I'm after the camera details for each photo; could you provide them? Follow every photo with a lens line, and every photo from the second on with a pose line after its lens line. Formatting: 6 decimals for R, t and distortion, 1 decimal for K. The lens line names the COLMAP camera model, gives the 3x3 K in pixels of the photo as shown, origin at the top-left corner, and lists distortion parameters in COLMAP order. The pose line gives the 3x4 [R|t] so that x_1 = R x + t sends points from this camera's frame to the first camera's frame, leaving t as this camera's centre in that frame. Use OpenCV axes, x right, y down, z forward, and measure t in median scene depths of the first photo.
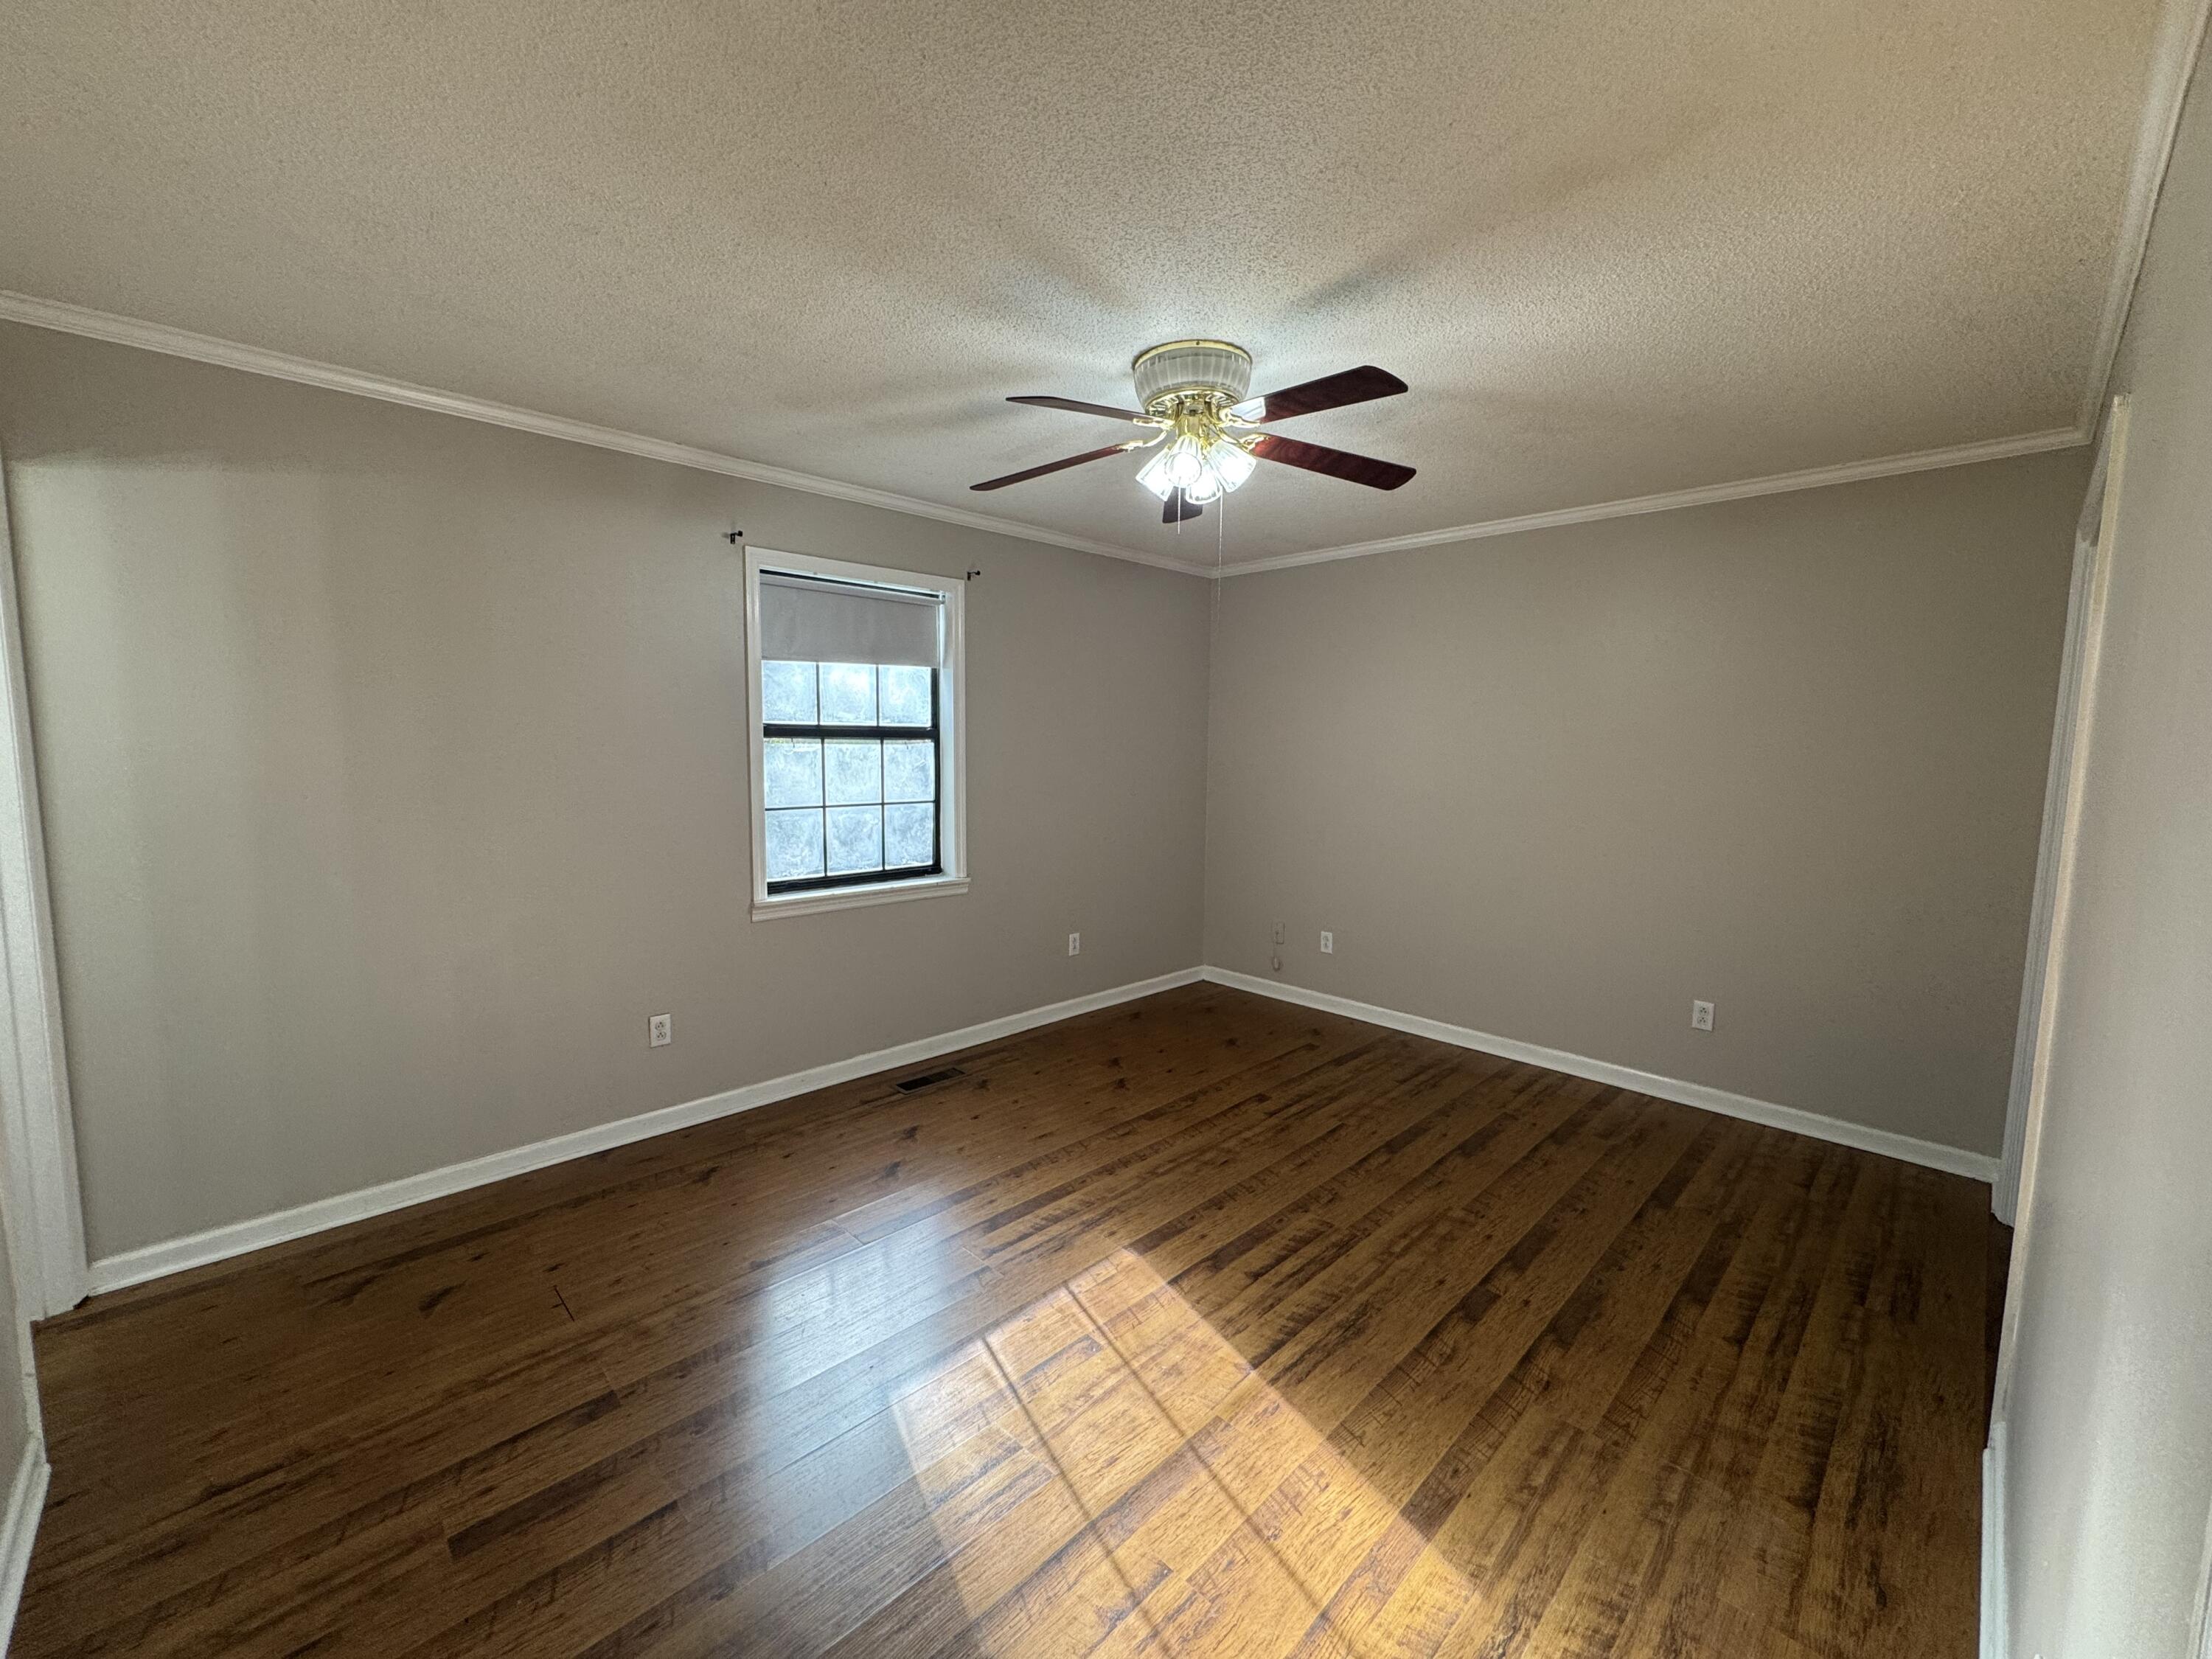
lens RADIAL K [[880.7, 0, 1095.6], [0, 880.7, 823.8], [0, 0, 1]] dist [-0.002862, 0.000479]
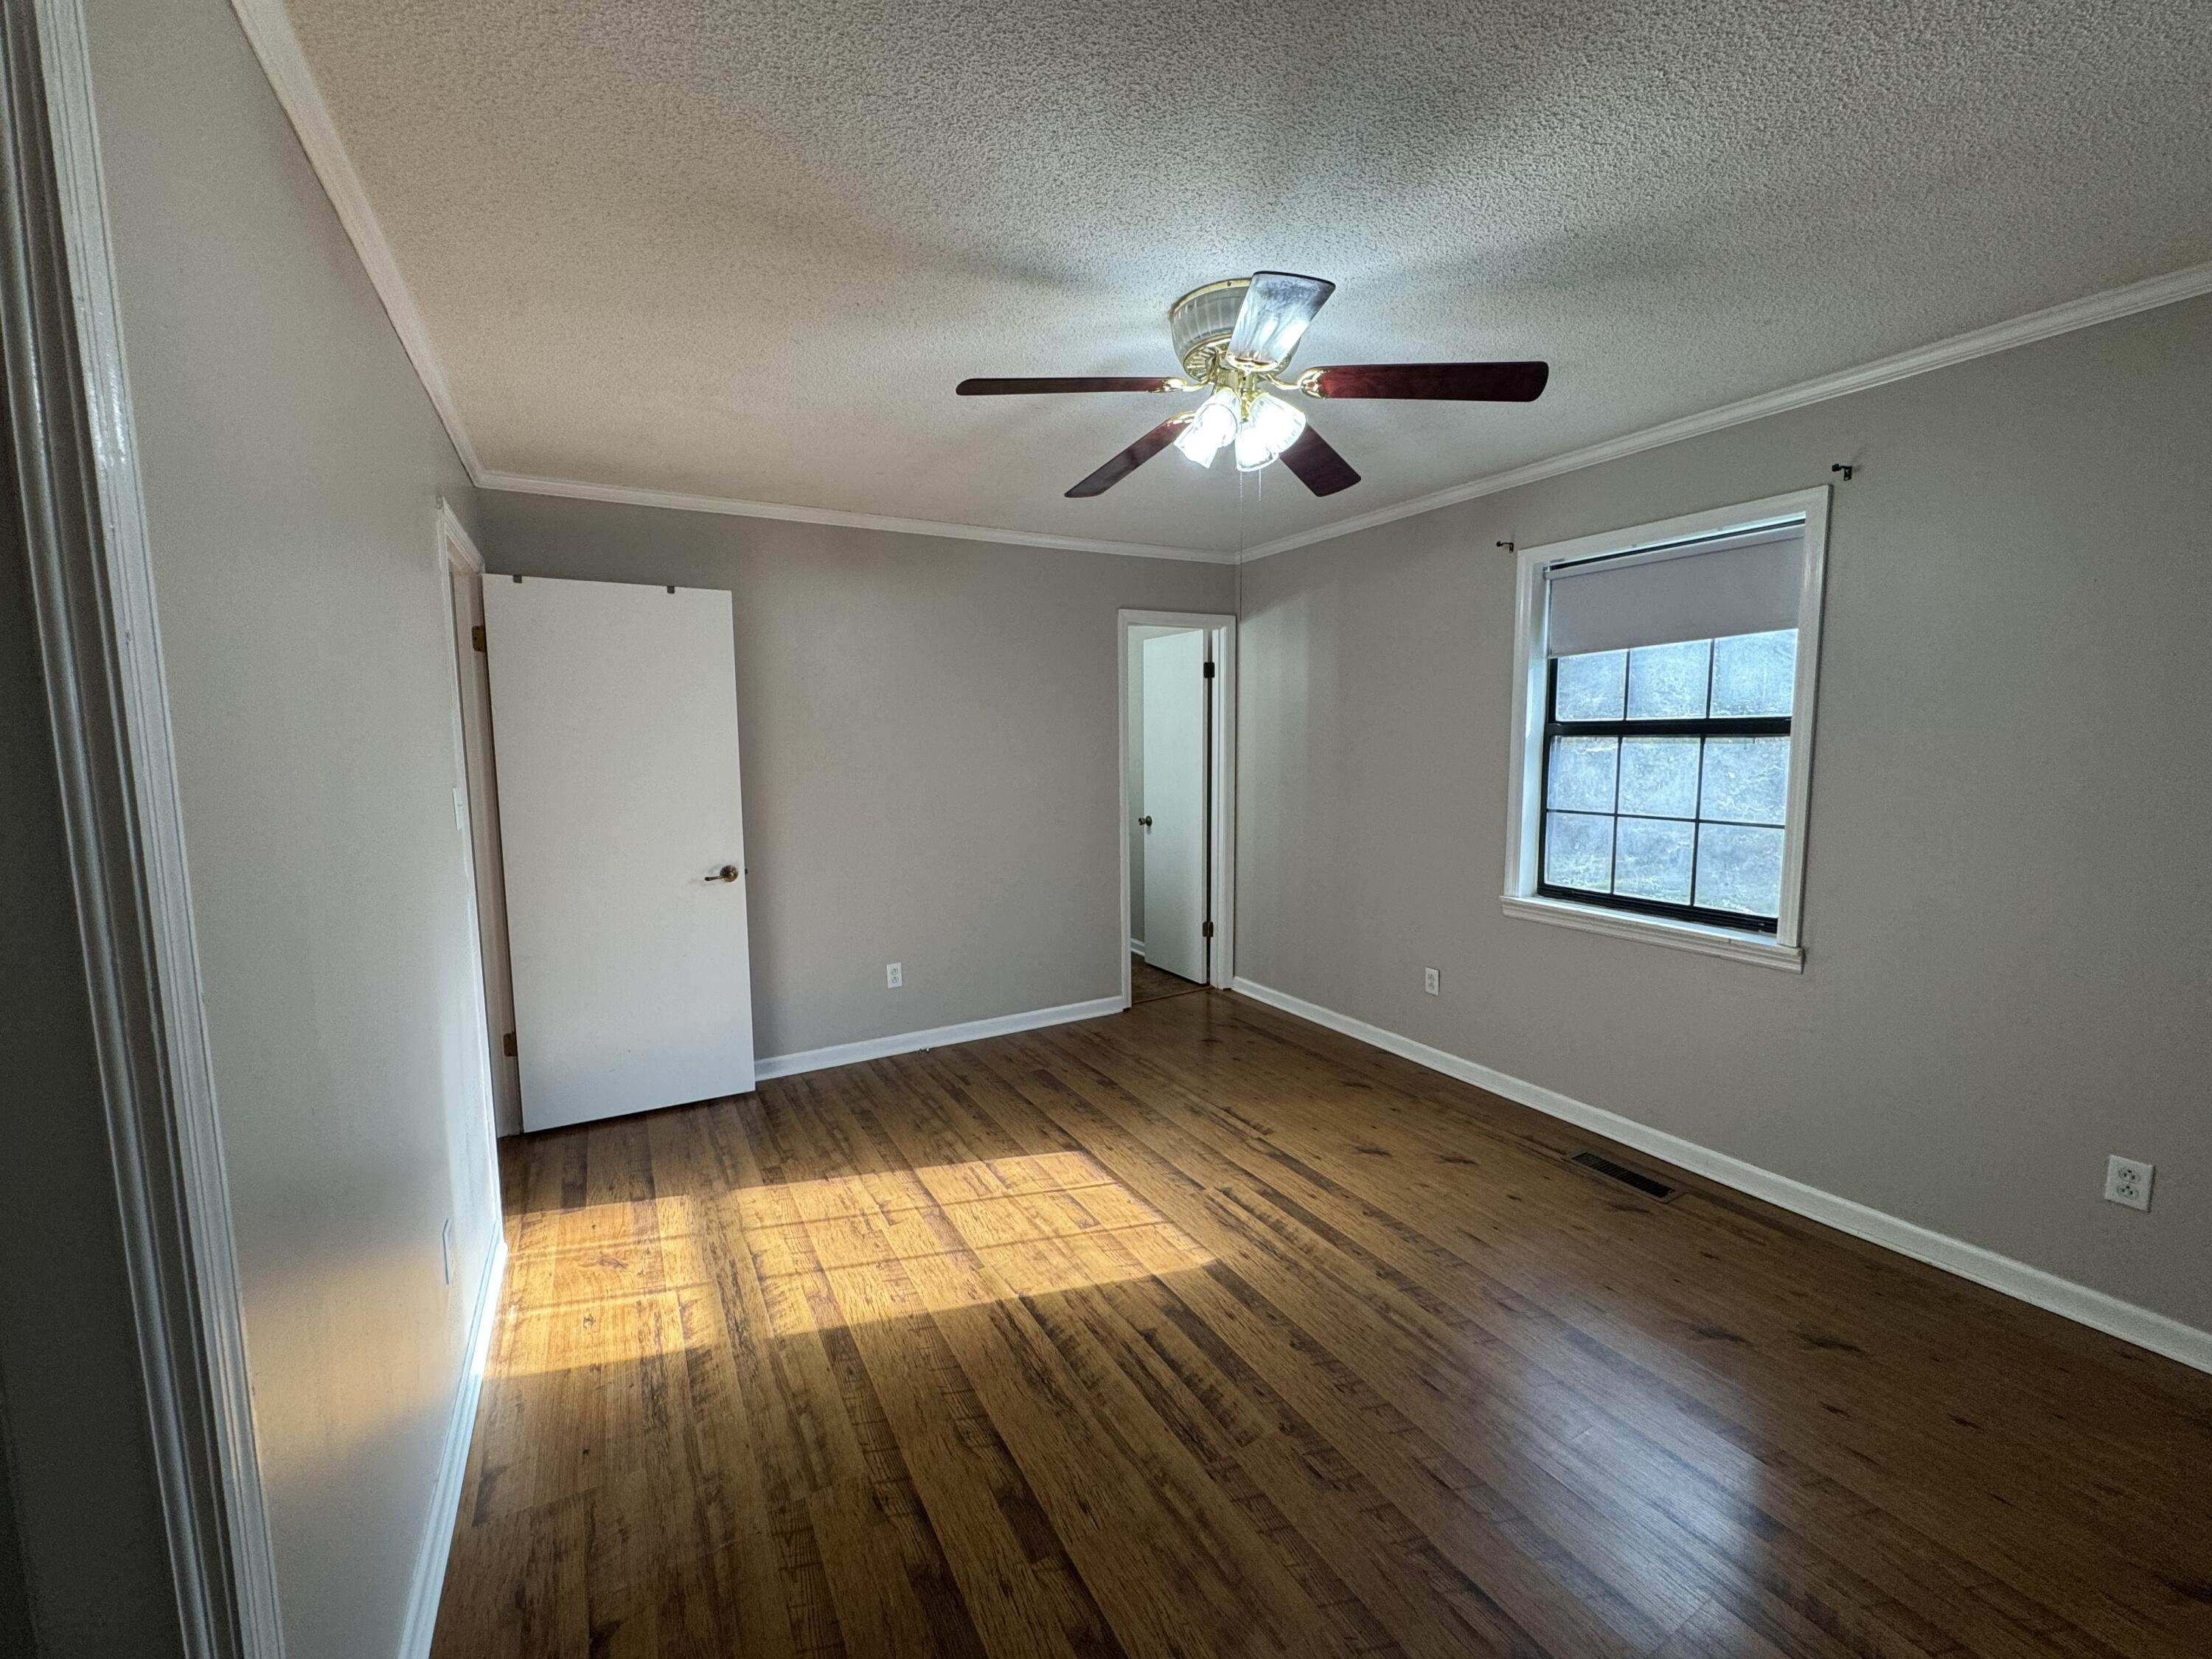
lens RADIAL K [[880.7, 0, 1108.9], [0, 880.7, 816.6], [0, 0, 1]] dist [-0.002862, 0.000479]
pose [[-0.248183, 0.077653, -0.965596, 1.084923], [-0.084709, 0.991224, 0.101486, -0.104405], [0.965002, 0.106982, -0.239427, 1.195461]]
